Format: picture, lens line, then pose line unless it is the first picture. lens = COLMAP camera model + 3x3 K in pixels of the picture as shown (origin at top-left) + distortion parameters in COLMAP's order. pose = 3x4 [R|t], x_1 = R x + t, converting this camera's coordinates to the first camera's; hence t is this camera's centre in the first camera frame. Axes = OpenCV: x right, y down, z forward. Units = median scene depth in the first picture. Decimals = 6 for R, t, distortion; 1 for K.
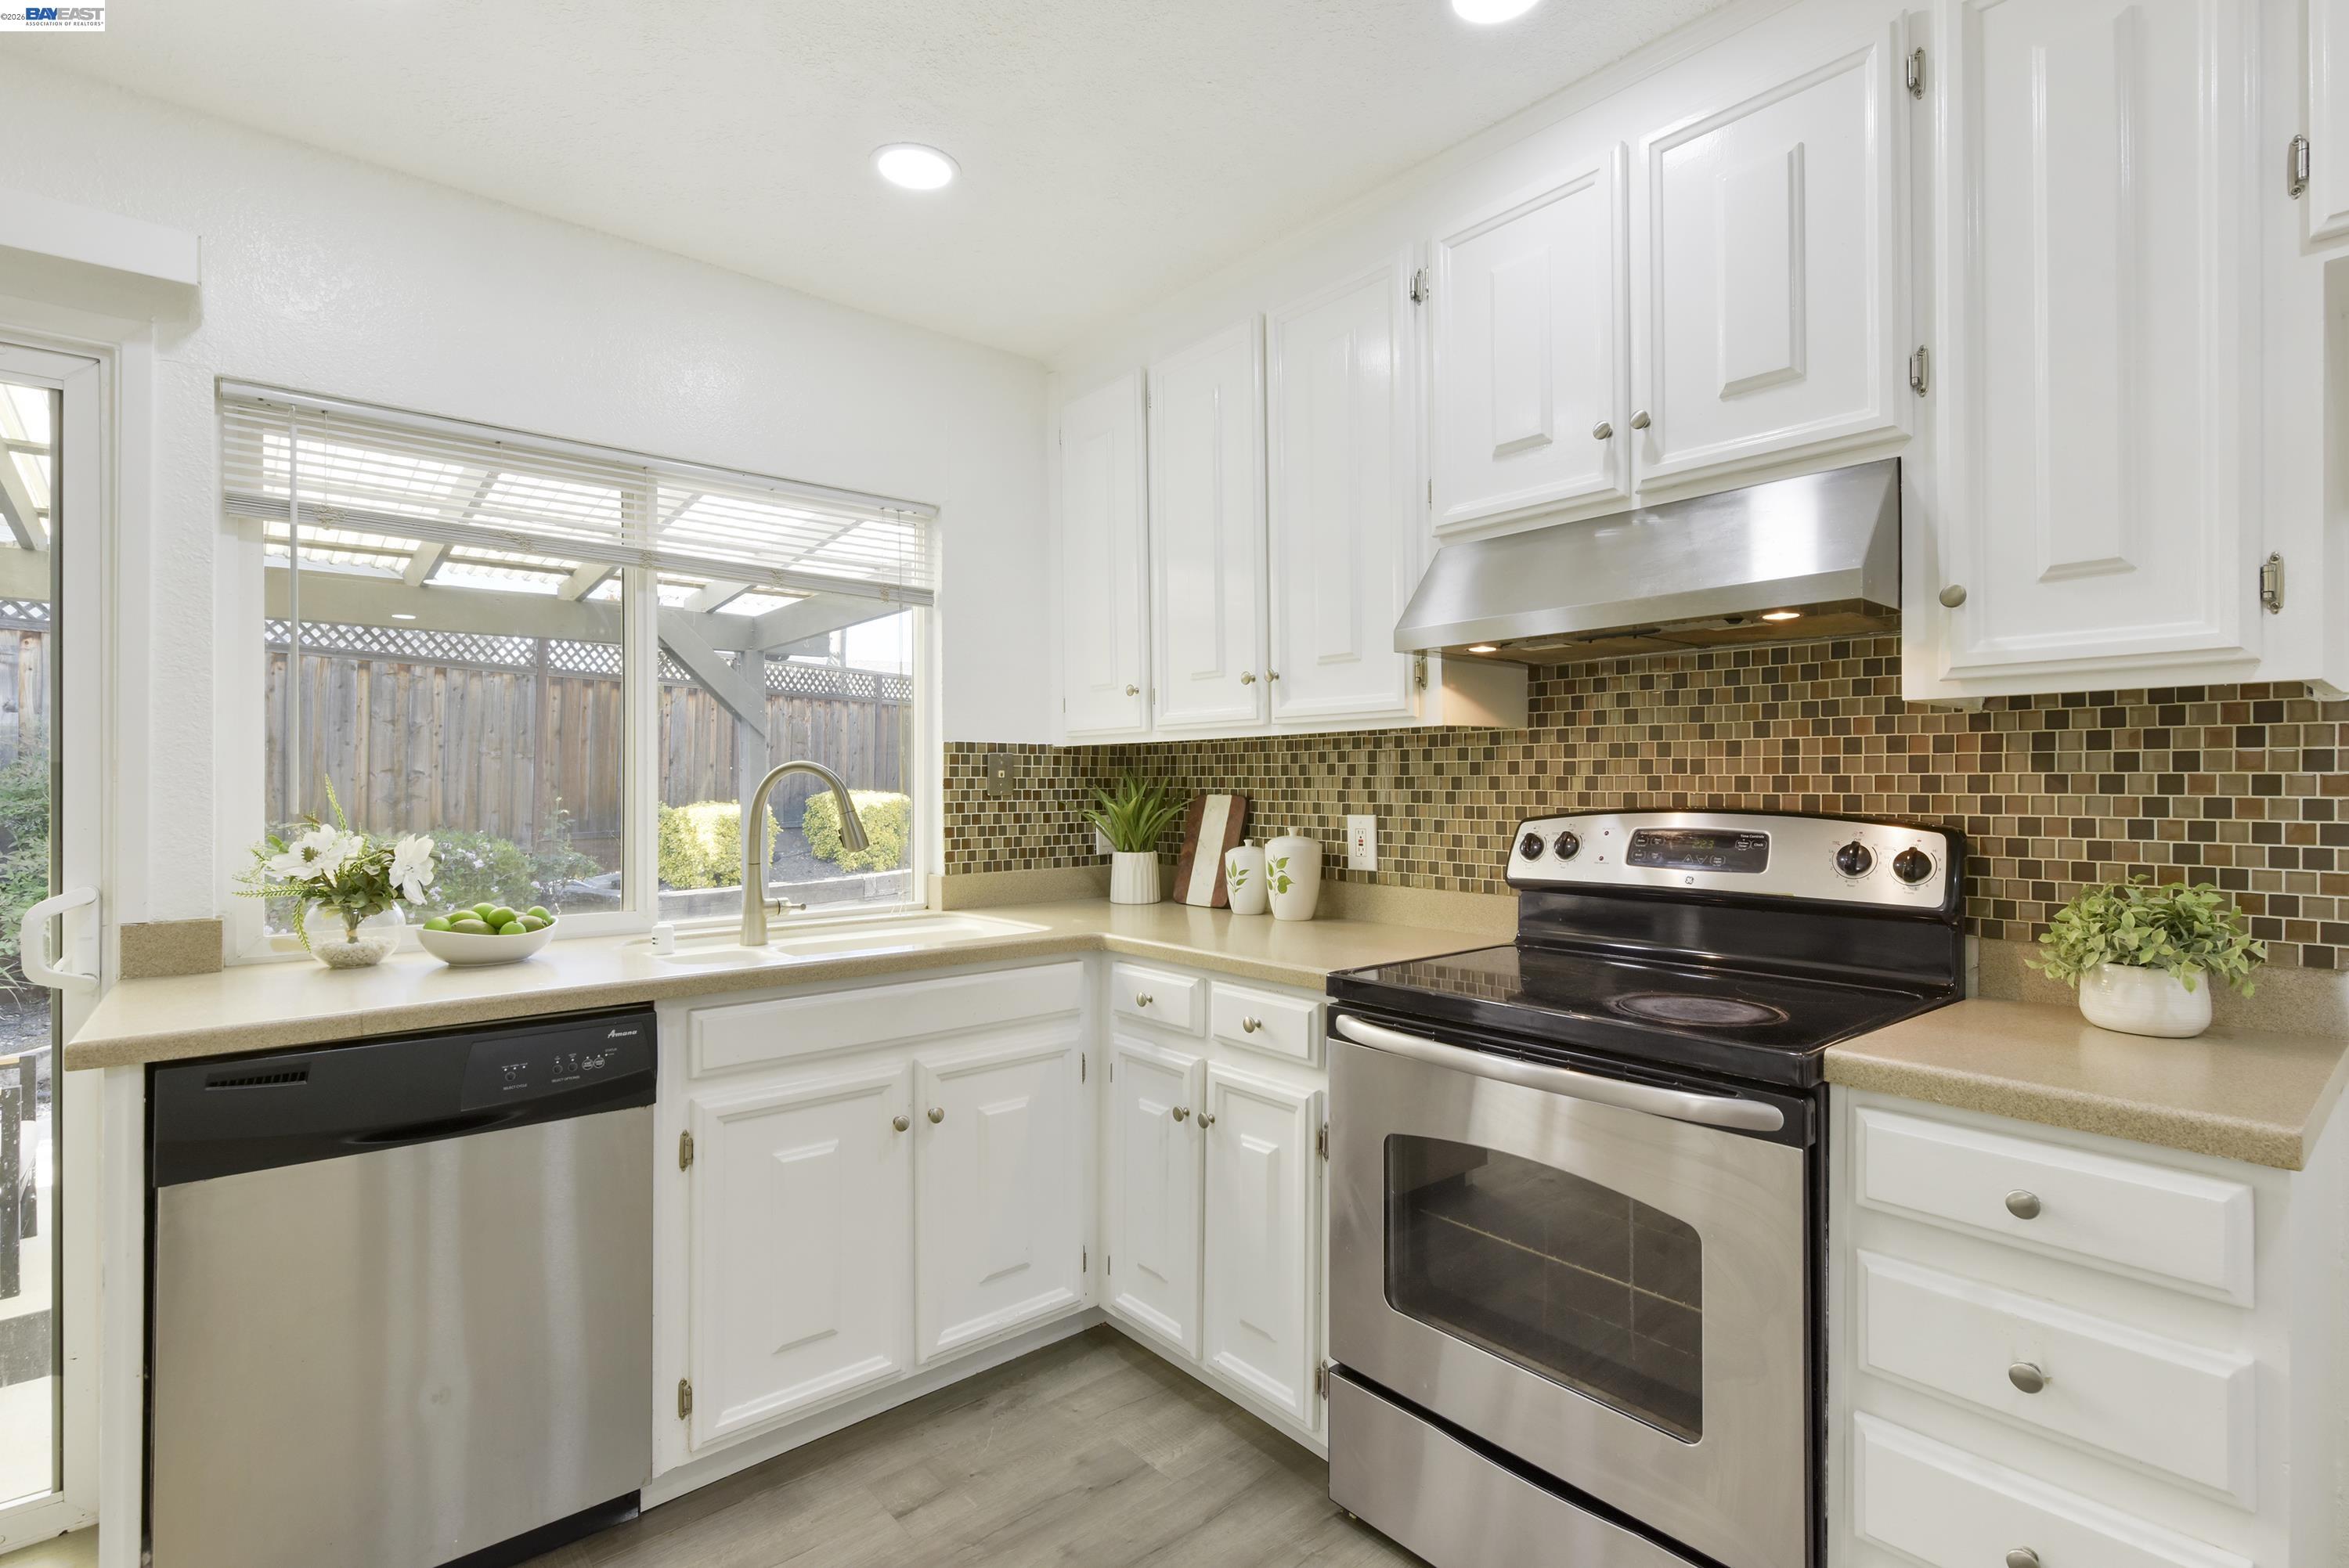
lens RADIAL K [[1081.0, 0, 1209.1], [0, 1081.0, 808.6], [0, 0, 1]] dist [-0.013688, 0.000737]
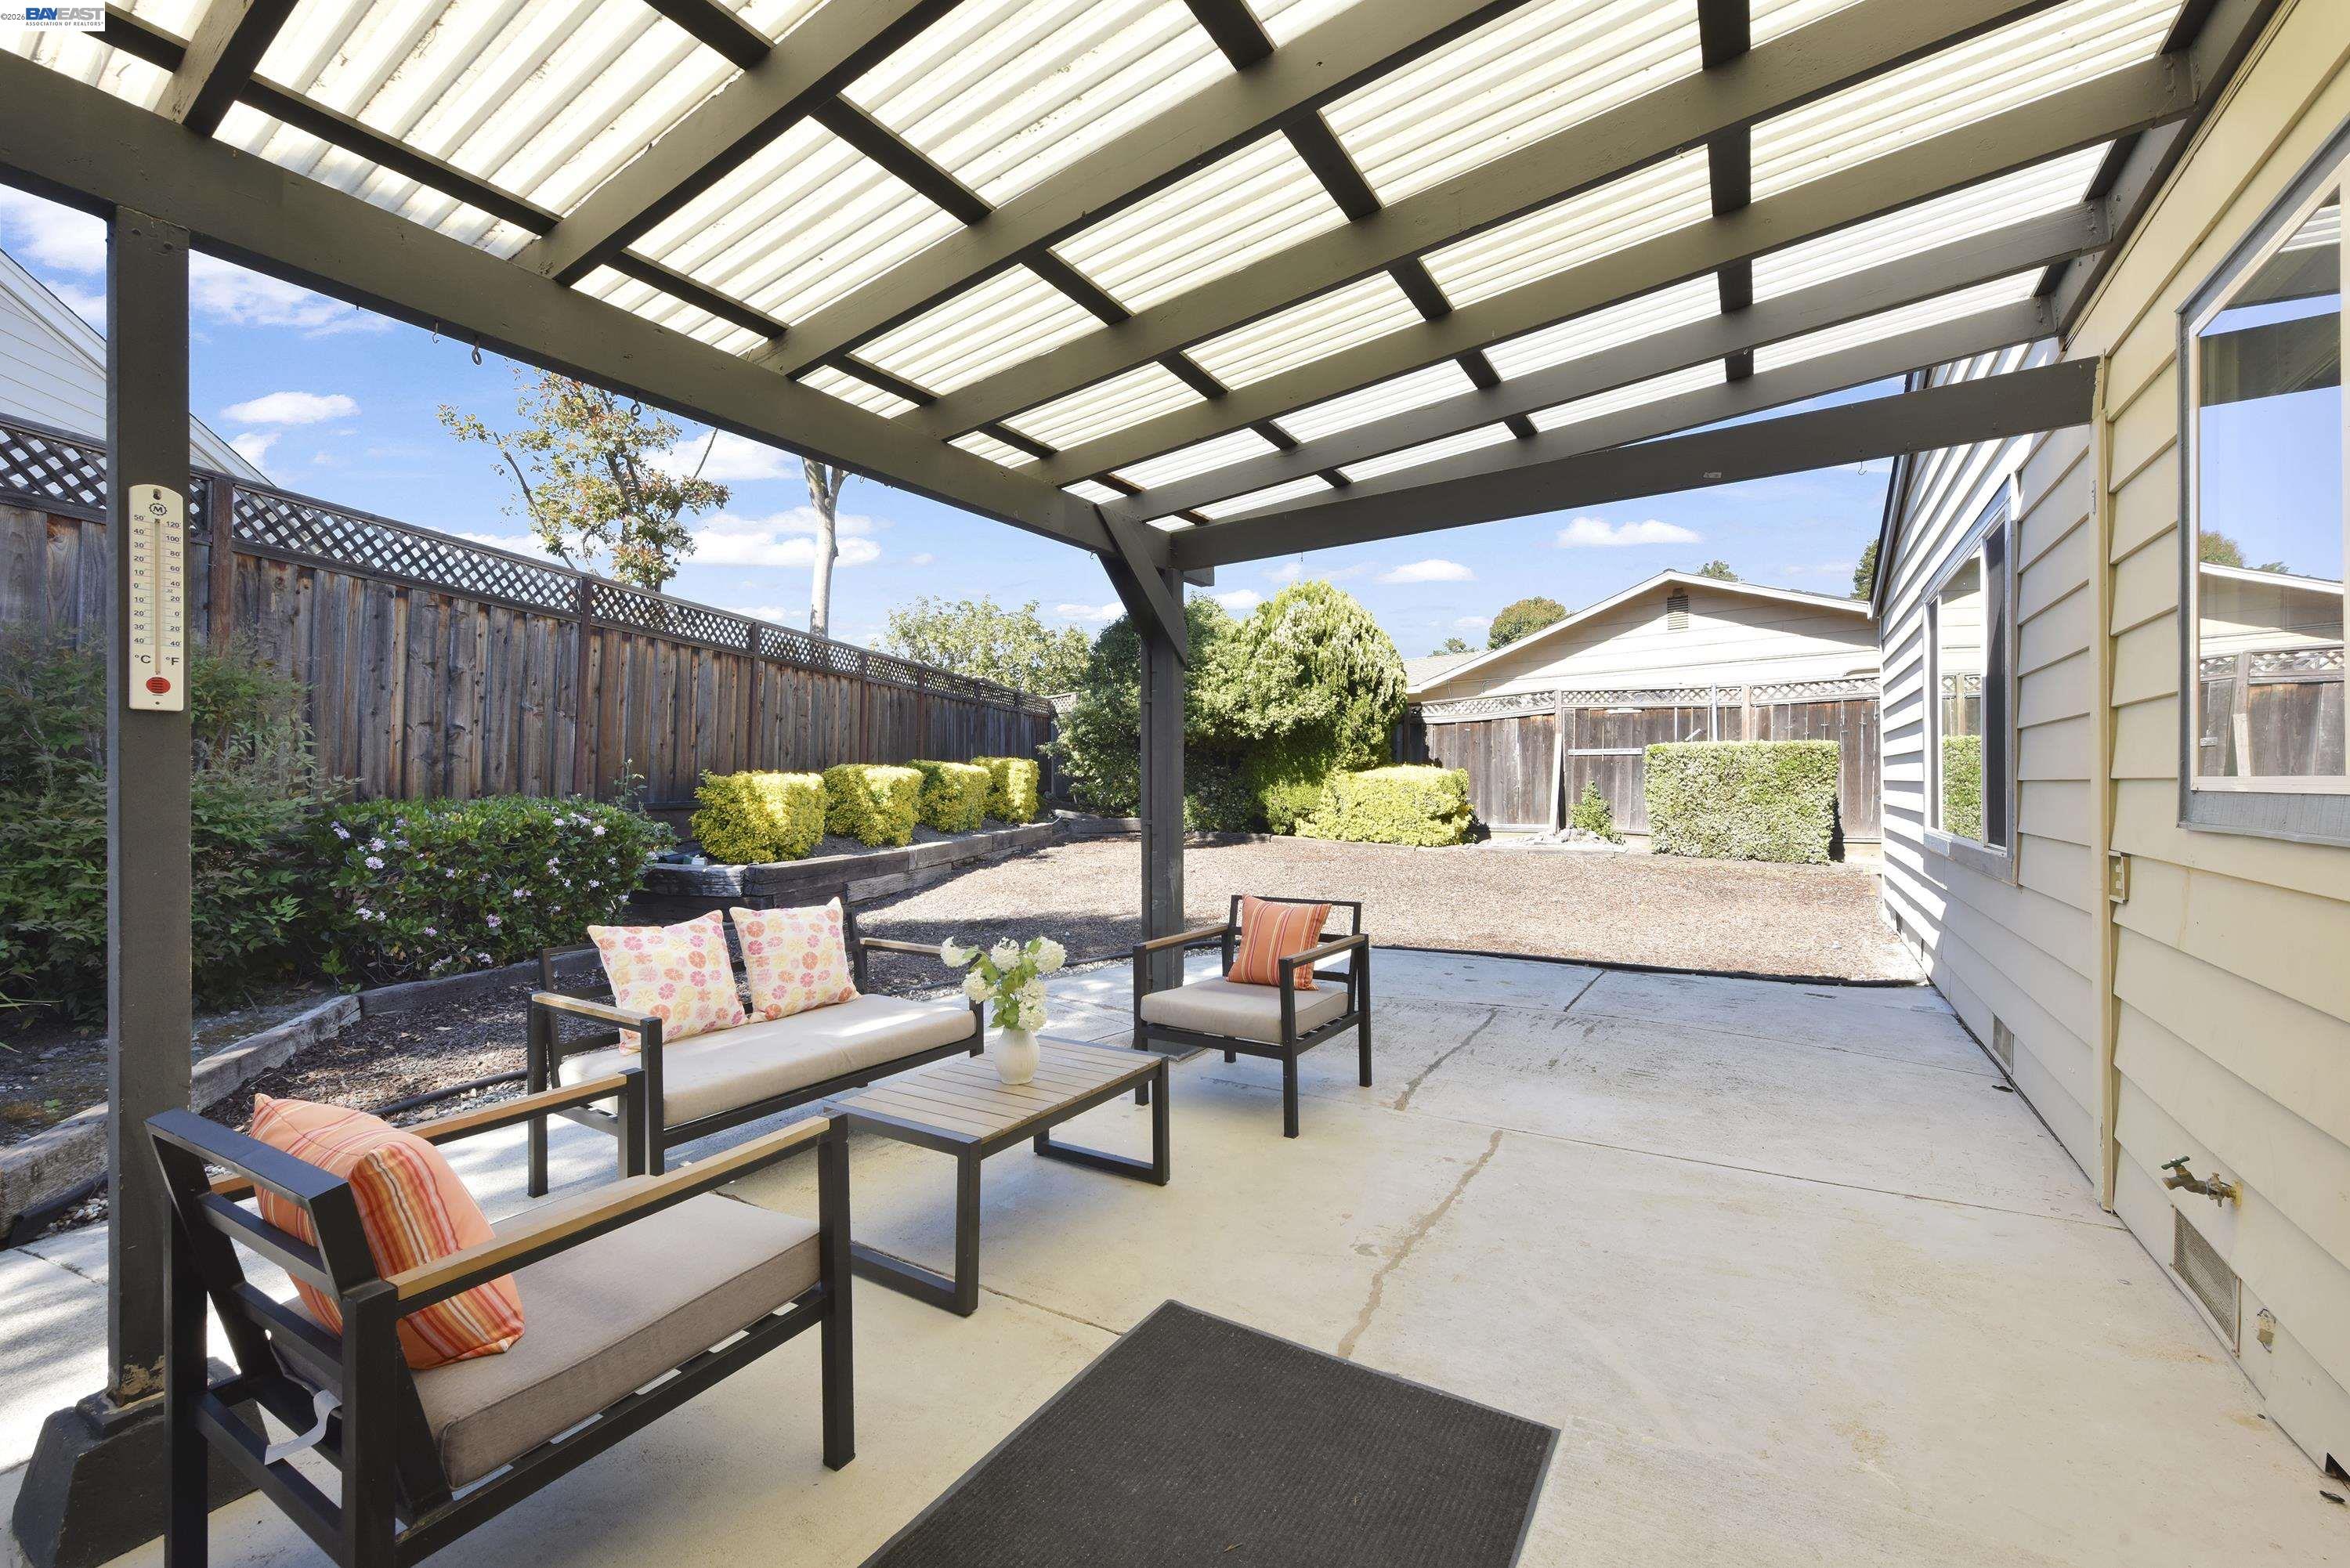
lens RADIAL K [[924.4, 0, 1170.6], [0, 924.4, 784.9], [0, 0, 1]] dist [0.003252, -0.000730]
pose [[0.967022, 0.001311, 0.254688, -1.690370], [0.004278, 0.999762, -0.021388, 0.127411], [-0.254655, 0.021773, 0.966787, 0.720524]]
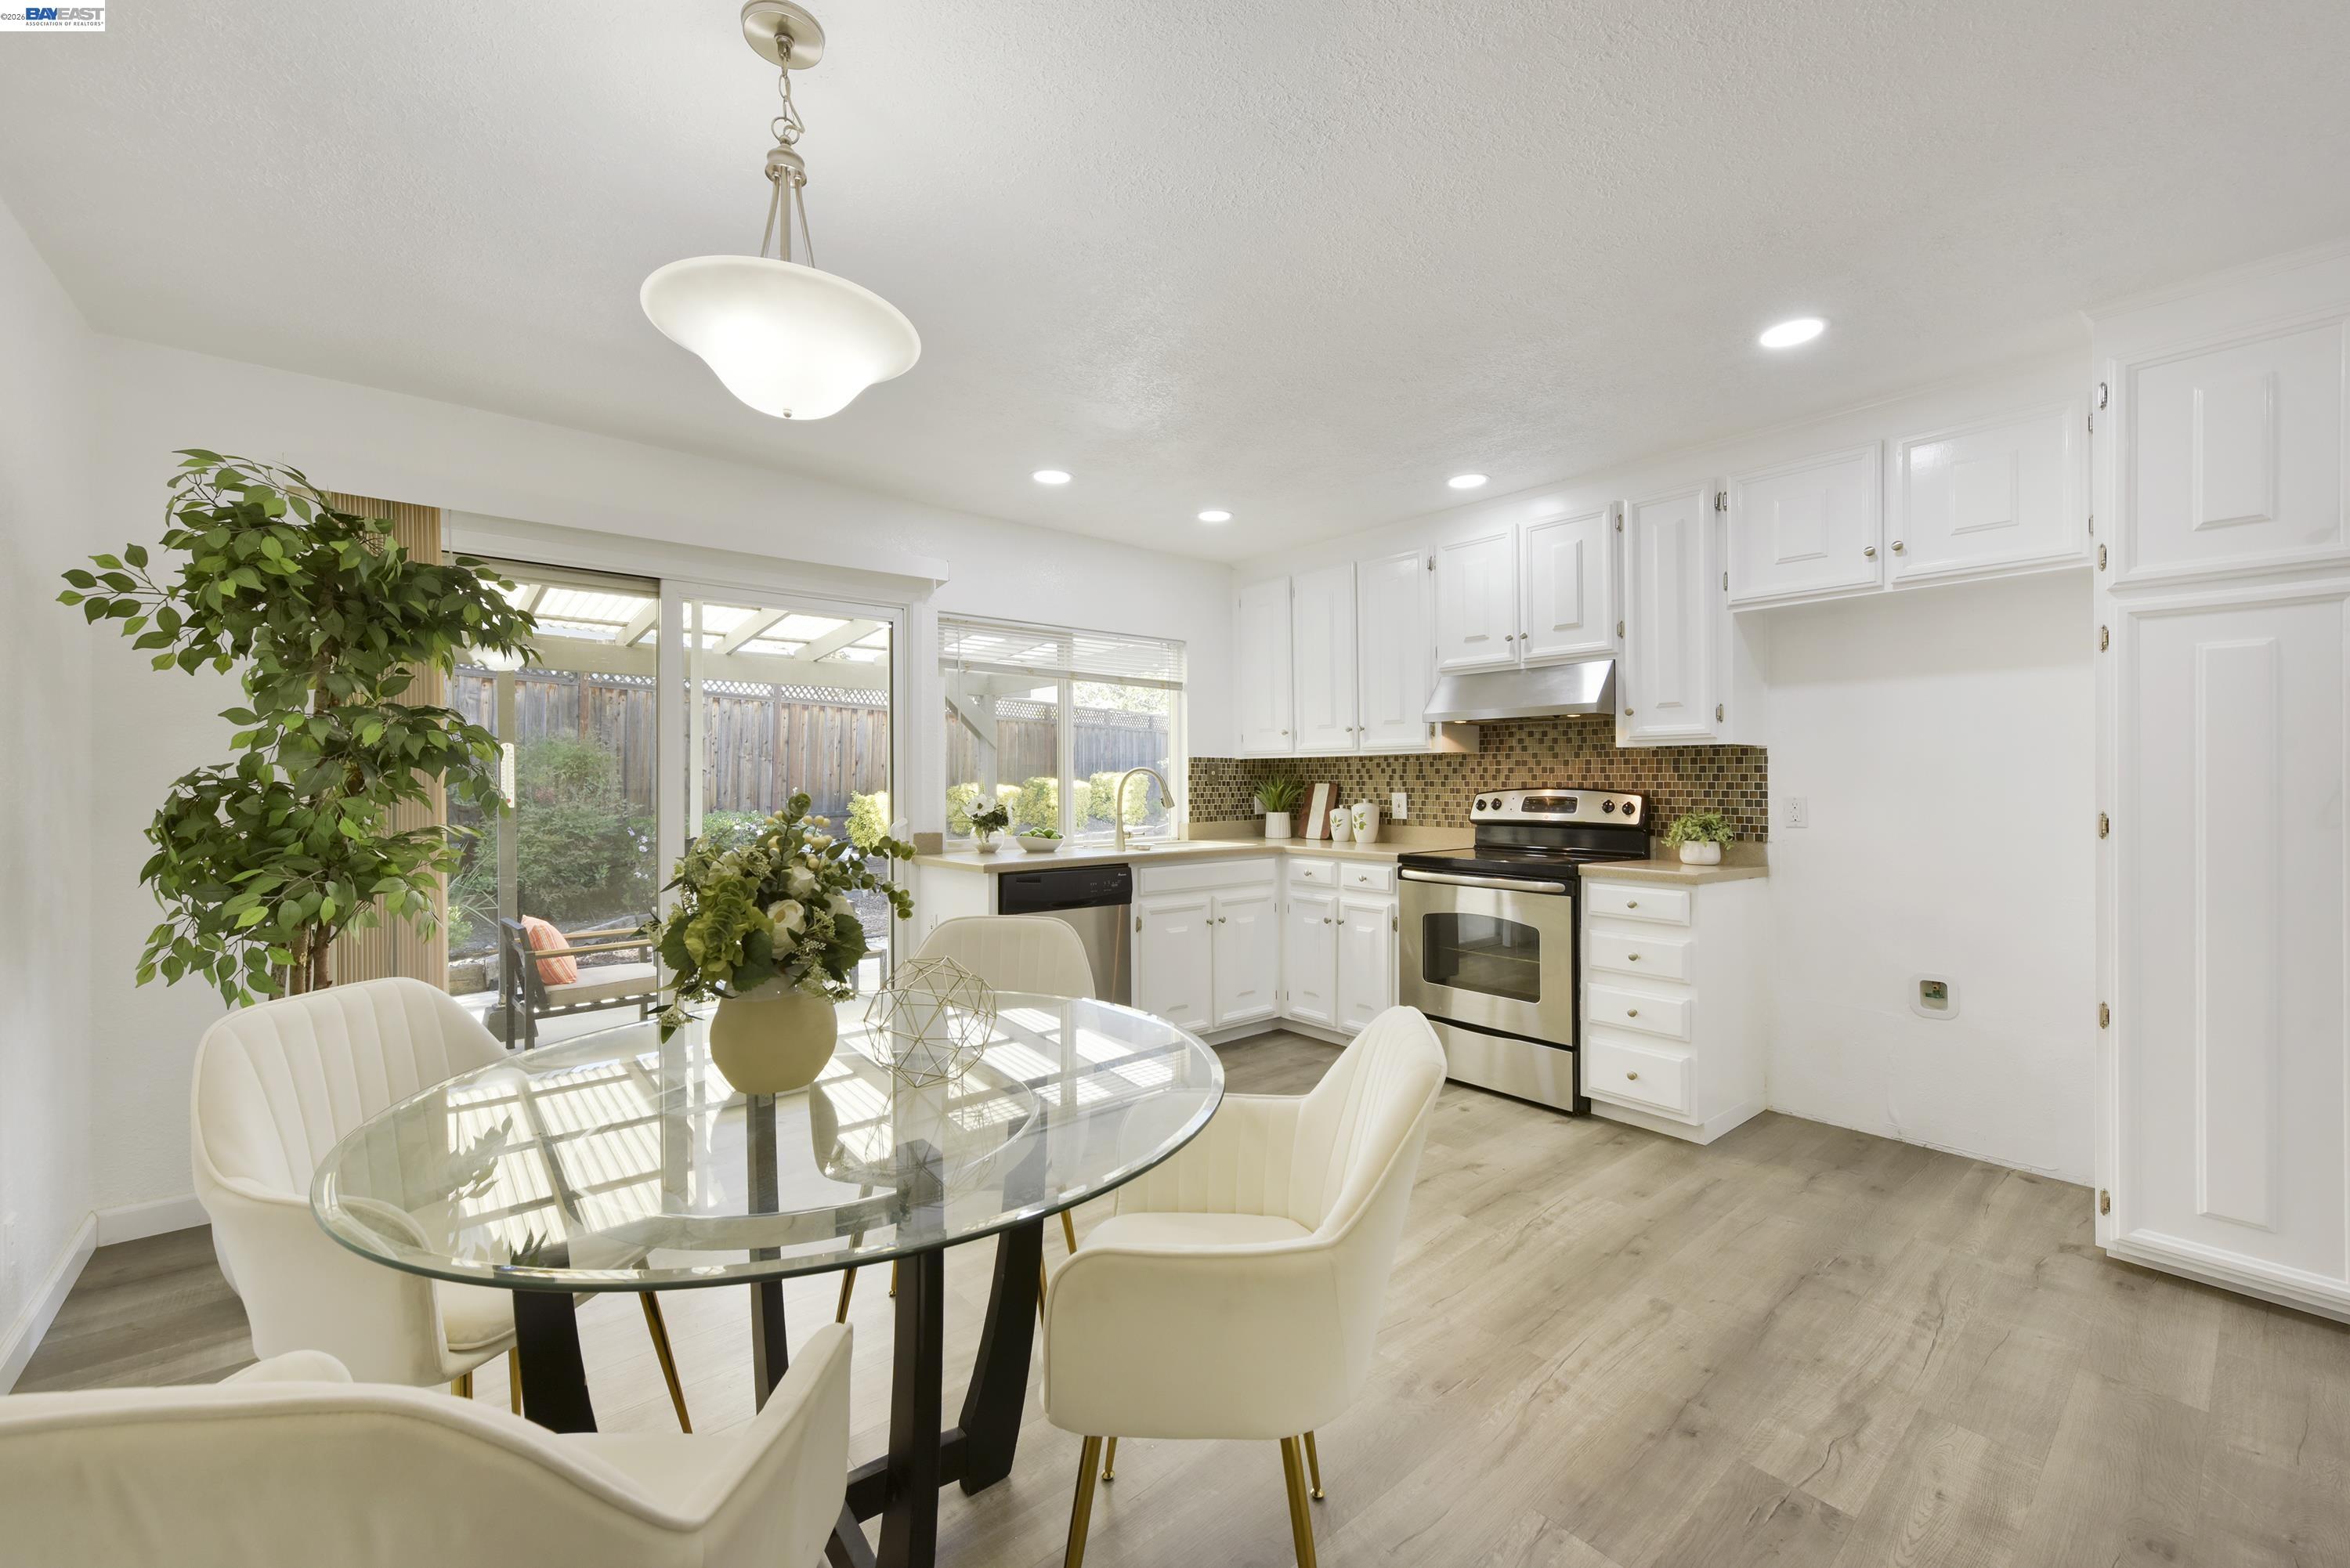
lens RADIAL K [[924.4, 0, 1169.0], [0, 924.4, 785.5], [0, 0, 1]] dist [0.003252, -0.000730]
pose [[0.999258, 0.000565, -0.038499, -0.277380], [-0.001187, 0.999869, -0.016148, 0.025261], [0.038485, 0.016182, 0.999128, -0.953215]]
